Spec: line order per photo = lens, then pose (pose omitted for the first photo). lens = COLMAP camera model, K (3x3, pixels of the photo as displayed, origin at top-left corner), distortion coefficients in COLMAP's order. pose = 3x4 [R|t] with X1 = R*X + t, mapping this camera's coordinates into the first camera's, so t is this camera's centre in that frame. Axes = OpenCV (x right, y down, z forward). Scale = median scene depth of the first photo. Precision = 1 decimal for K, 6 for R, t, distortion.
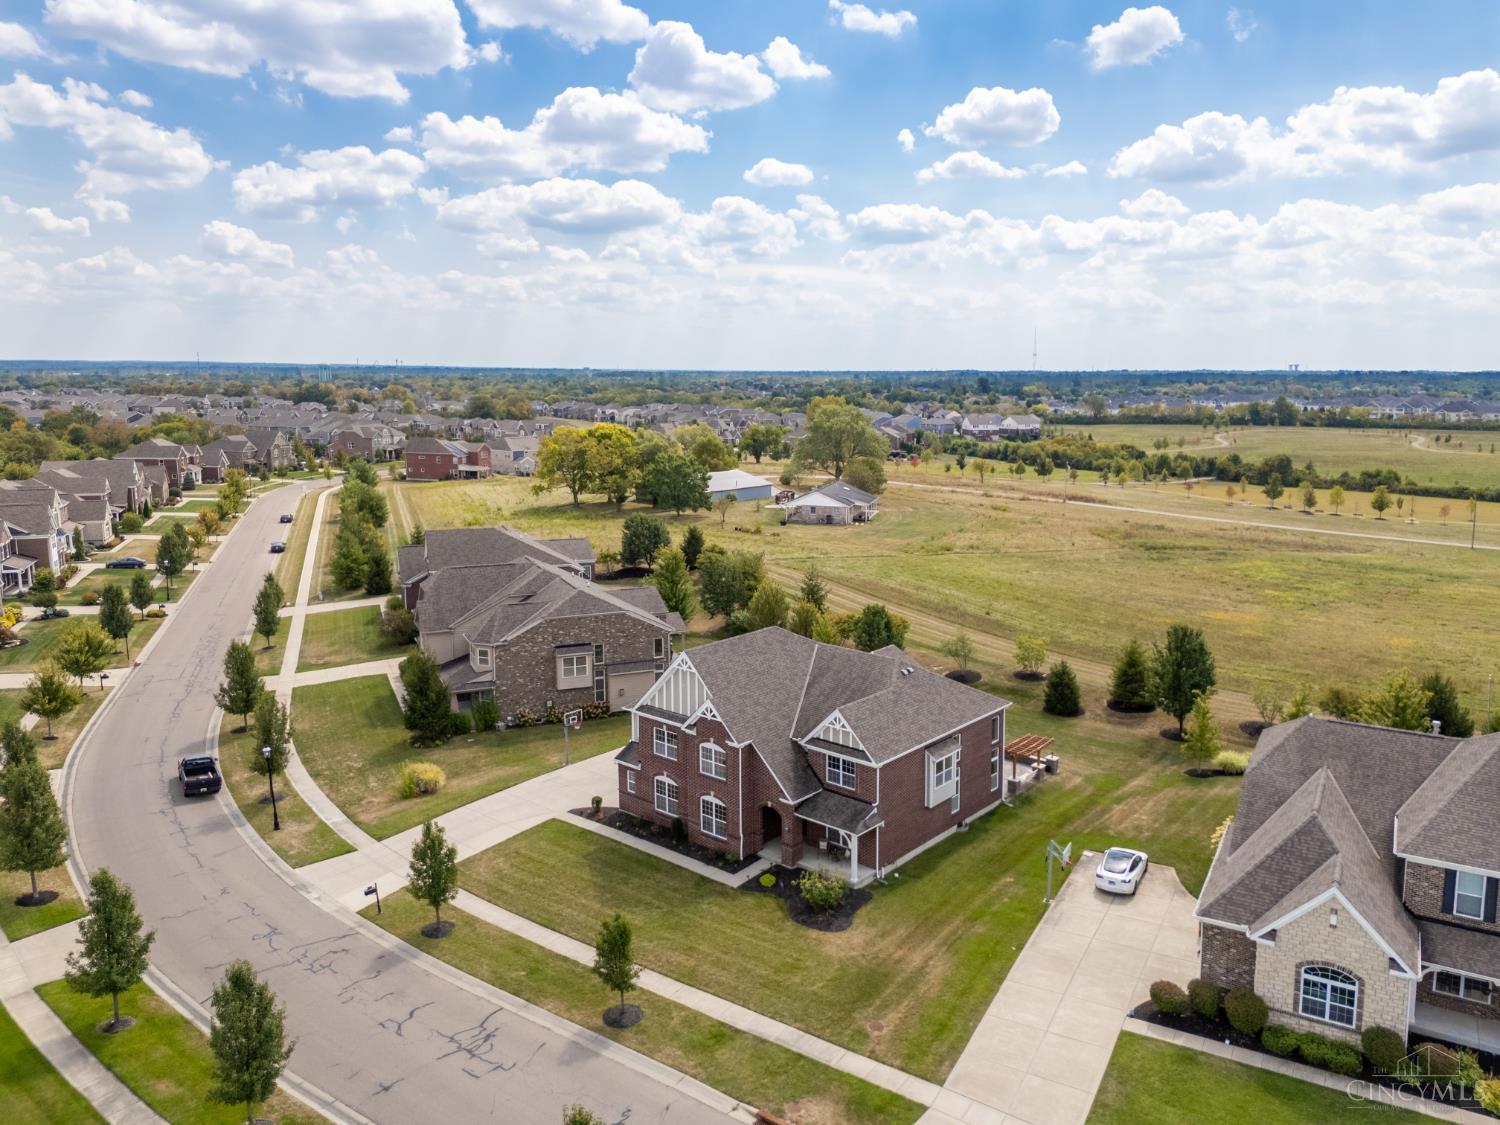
lens RADIAL K [[1103.1, 0, 750.0], [0, 1103.1, 562.5], [0, 0, 1]] dist [0.059284, -0.000795]
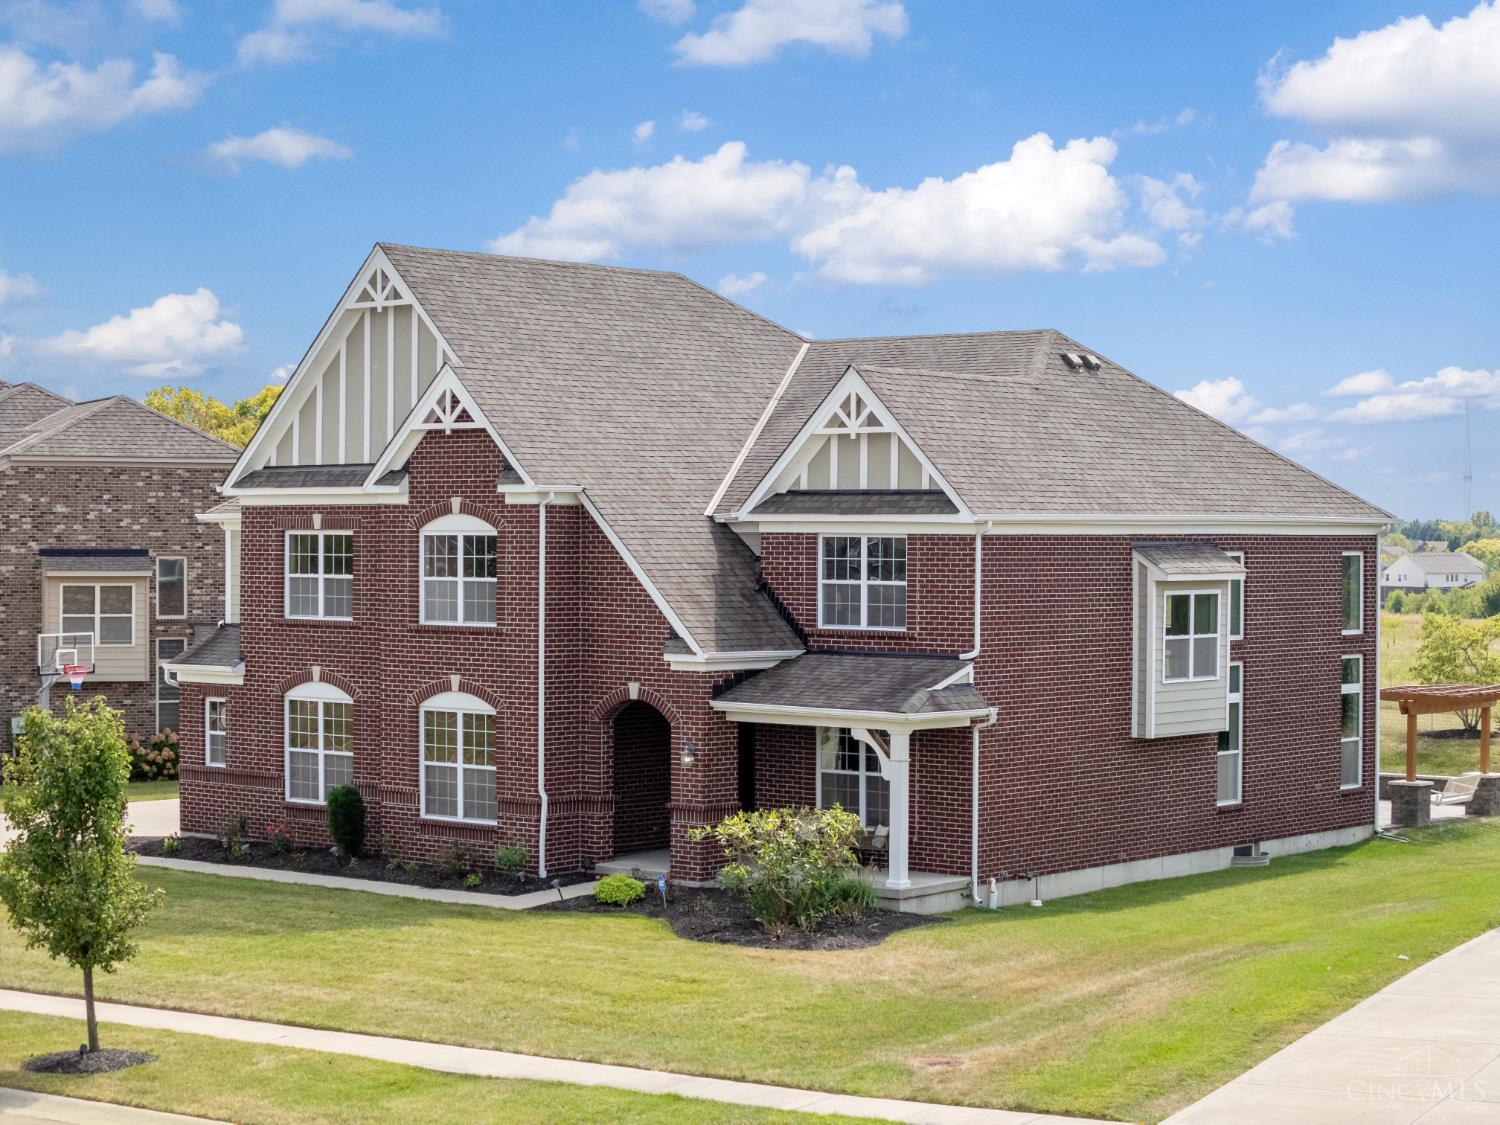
lens RADIAL K [[2963.7, 0, 751.5], [0, 2963.7, 785.7], [0, 0, 1]] dist [-0.078259, -0.370889]
pose [[0.999802, 0.015498, 0.012513, 0.039624], [-0.014311, 0.995847, -0.089909, 0.311898], [-0.013855, 0.089712, 0.995871, 0.164426]]
